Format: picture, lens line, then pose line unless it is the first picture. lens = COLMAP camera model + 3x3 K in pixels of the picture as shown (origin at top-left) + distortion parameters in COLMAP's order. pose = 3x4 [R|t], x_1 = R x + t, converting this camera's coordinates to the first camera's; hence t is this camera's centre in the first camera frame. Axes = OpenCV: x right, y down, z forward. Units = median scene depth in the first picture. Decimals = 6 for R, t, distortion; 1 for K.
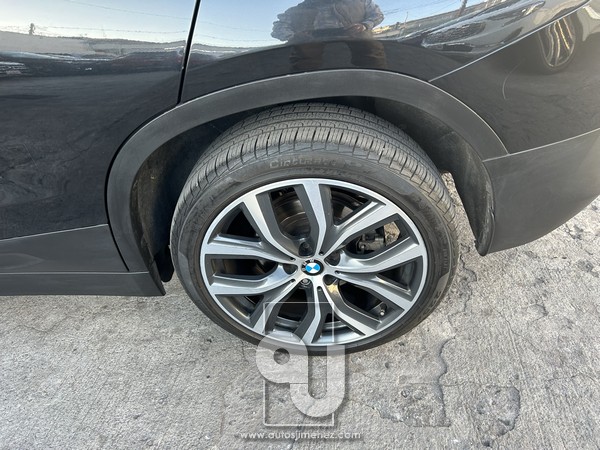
lens RADIAL K [[446.9, 0, 300.3], [0, 446.9, 225.2], [0, 0, 1]] dist [0.006020, -0.010867]
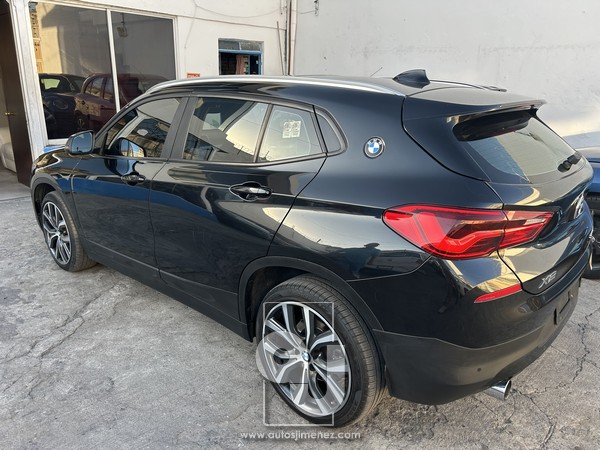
lens RADIAL K [[446.9, 0, 299.4], [0, 446.9, 224.6], [0, 0, 1]] dist [0.006020, -0.010867]
pose [[0.764706, 0.268751, -0.585659, 0.948544], [-0.448525, 0.874557, -0.184325, -0.029724], [0.462655, 0.403637, 0.789321, -0.717228]]
